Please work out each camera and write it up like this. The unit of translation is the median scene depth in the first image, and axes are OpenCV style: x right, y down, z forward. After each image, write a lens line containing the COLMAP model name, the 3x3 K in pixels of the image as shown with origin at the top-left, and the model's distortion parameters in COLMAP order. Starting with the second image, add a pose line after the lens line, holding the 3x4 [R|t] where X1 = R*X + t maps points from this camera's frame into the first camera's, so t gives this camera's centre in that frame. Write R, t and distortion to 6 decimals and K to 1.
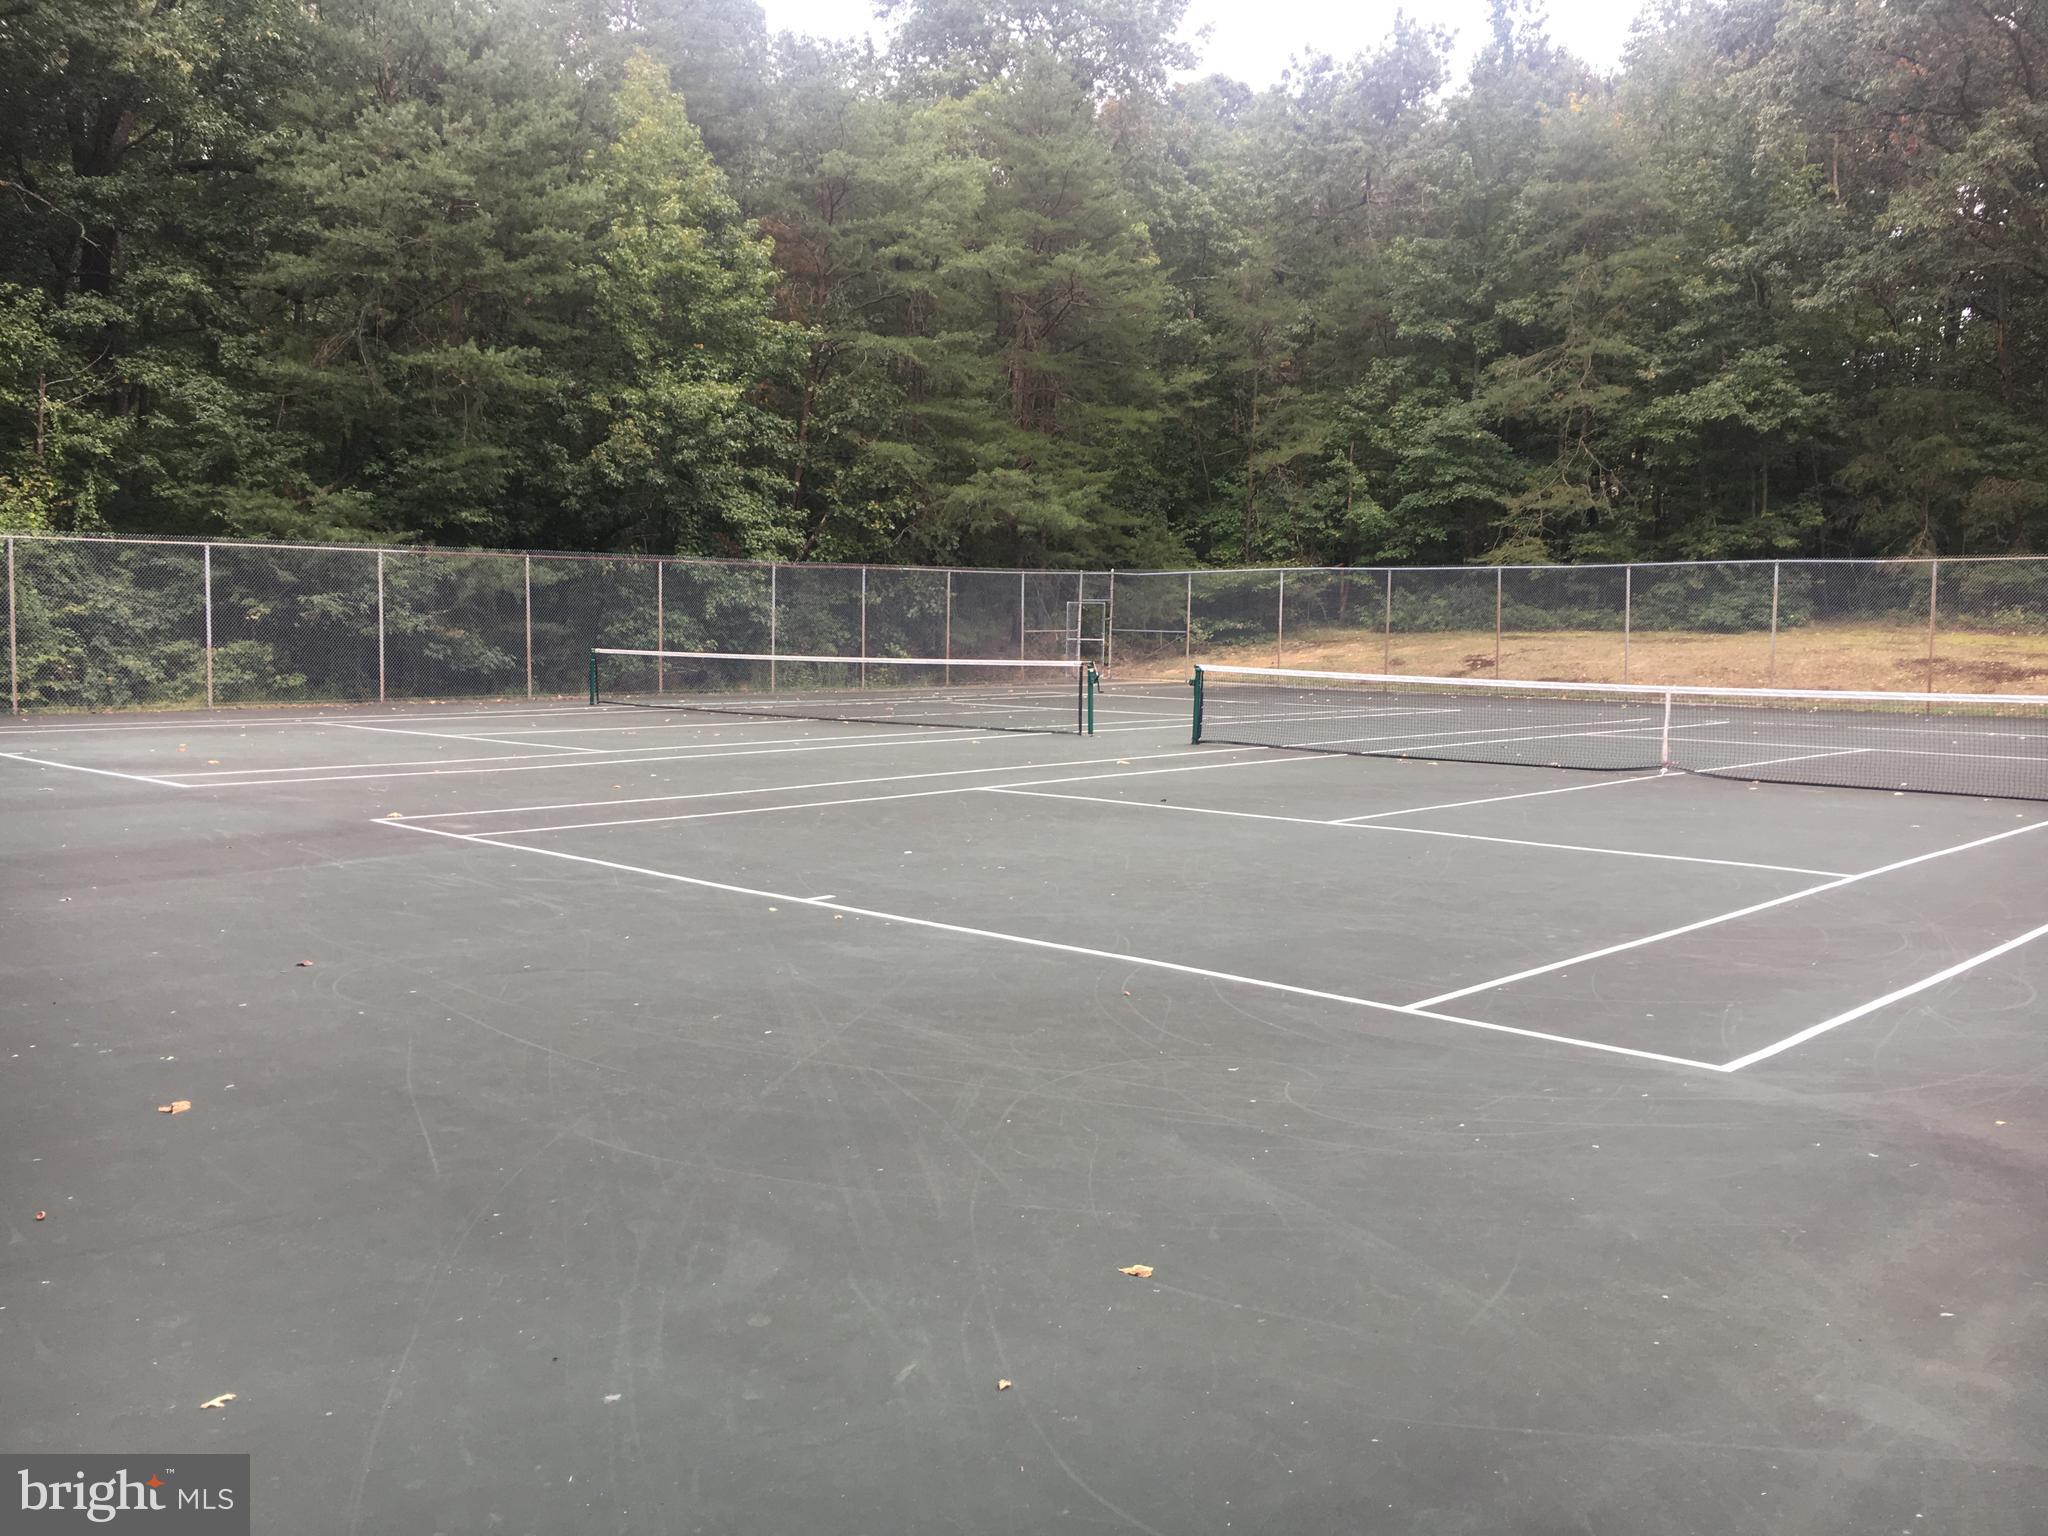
lens RADIAL K [[1732.3, 0, 1024.0], [0, 1732.3, 768.0], [0, 0, 1]] dist [0.126110, -0.391273]
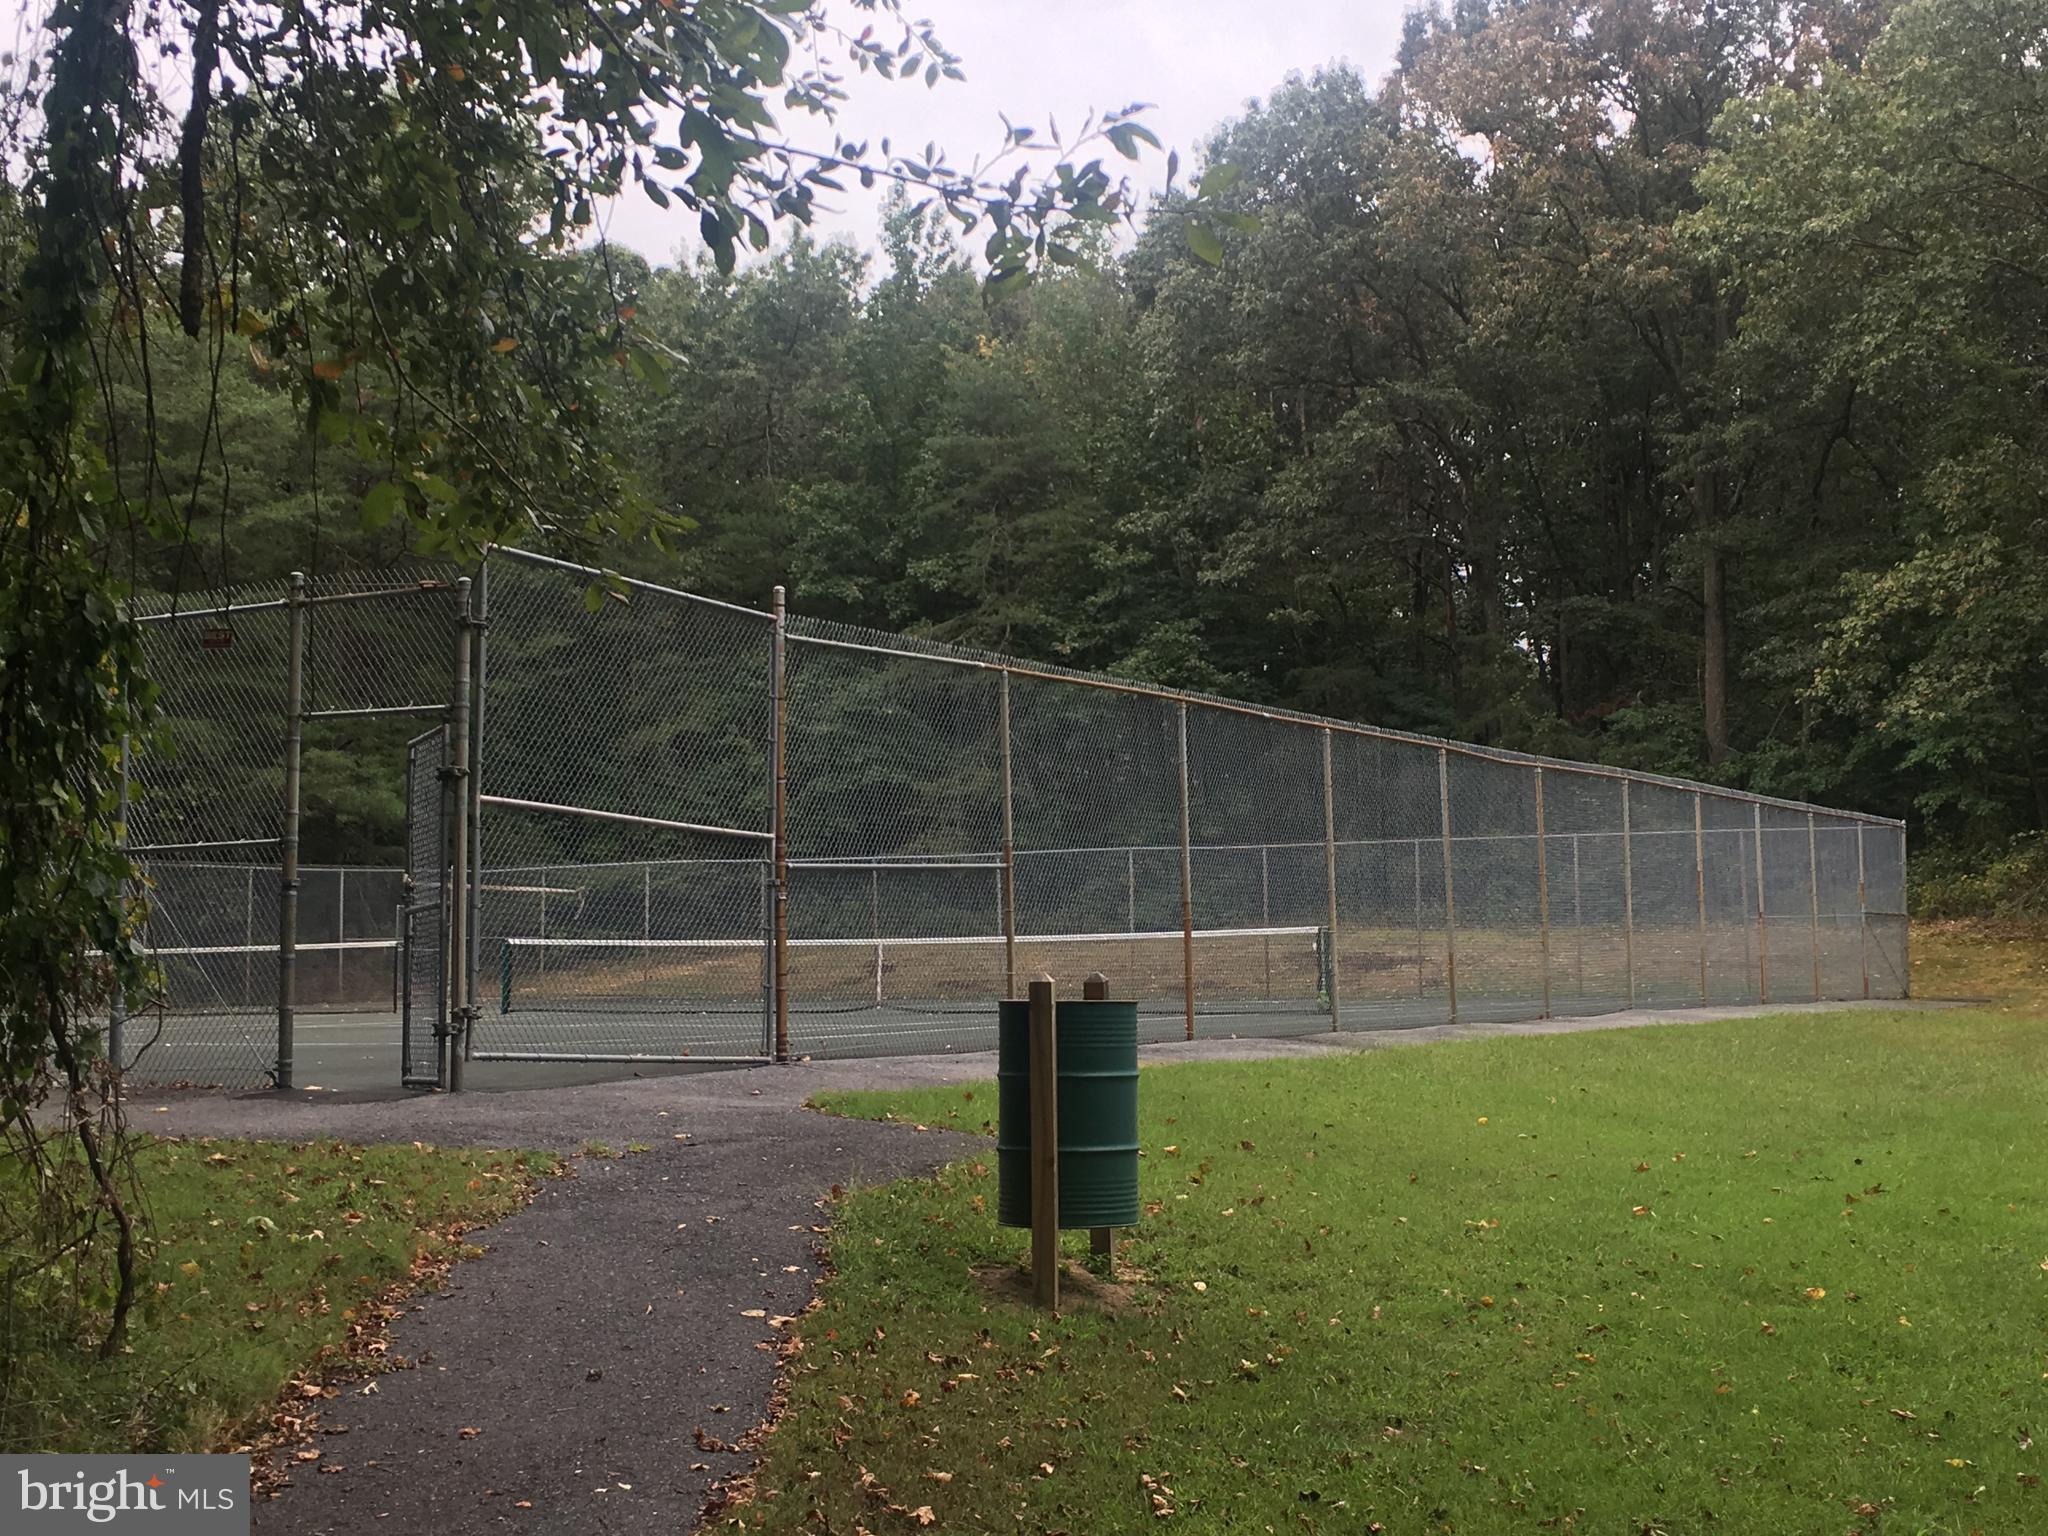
lens RADIAL K [[2387.6, 0, 1024.0], [0, 2387.6, 768.0], [0, 0, 1]] dist [-0.060098, 0.028338]
pose [[0.961808, 0.000732, 0.273723, 0.001143], [0.042356, 0.987554, -0.151469, 0.019544], [-0.270427, 0.157278, 0.949807, -0.138805]]
